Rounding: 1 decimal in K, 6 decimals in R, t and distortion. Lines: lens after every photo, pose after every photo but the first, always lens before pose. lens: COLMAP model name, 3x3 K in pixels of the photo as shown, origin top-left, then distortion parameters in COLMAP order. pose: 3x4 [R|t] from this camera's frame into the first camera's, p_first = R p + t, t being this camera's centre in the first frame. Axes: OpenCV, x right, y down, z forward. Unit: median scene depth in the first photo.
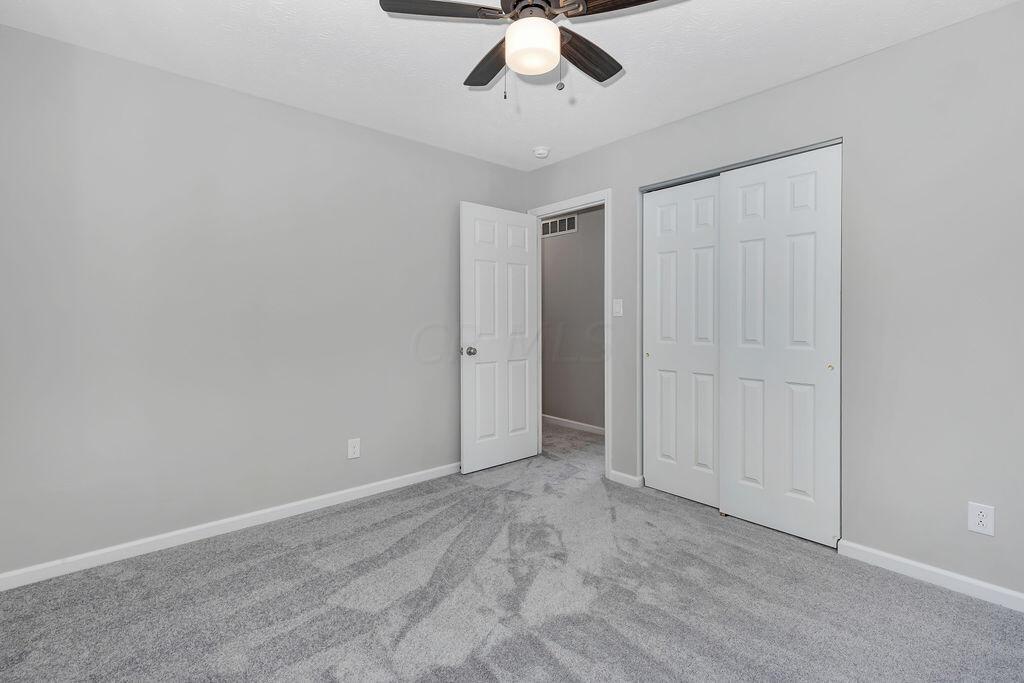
lens RADIAL K [[466.4, 0, 519.4], [0, 466.4, 325.6], [0, 0, 1]] dist [0.016615, -0.001381]
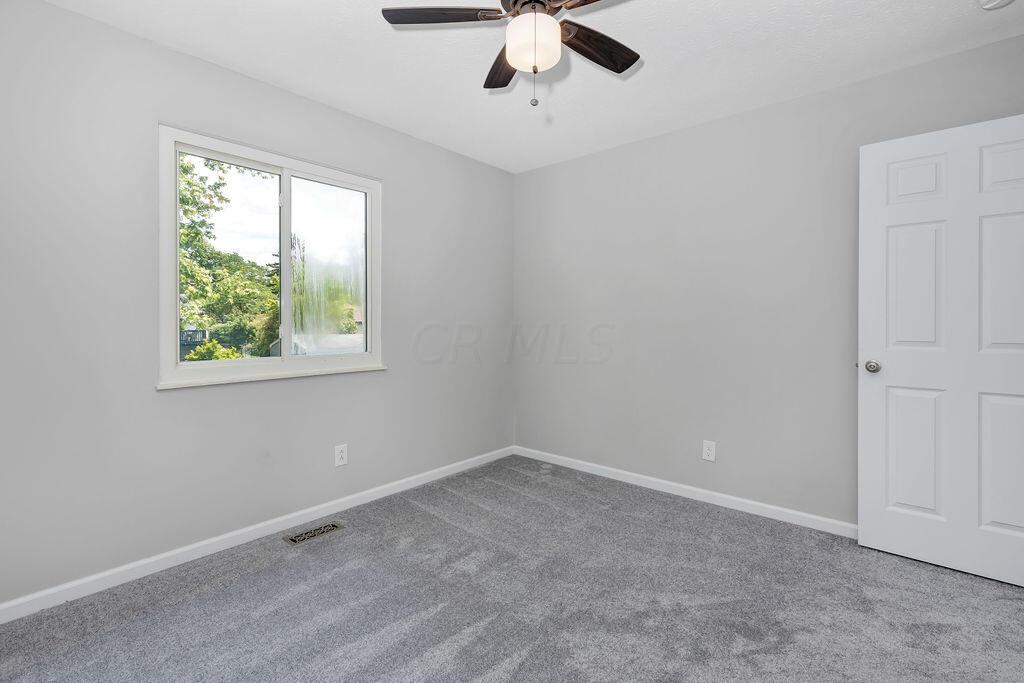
lens RADIAL K [[466.4, 0, 510.3], [0, 466.4, 319.5], [0, 0, 1]] dist [0.016615, -0.001381]
pose [[0.143468, 0.005067, -0.989642, 0.557843], [-0.010012, 0.999943, 0.003669, -0.010793], [0.989604, 0.009382, 0.143511, 0.447209]]
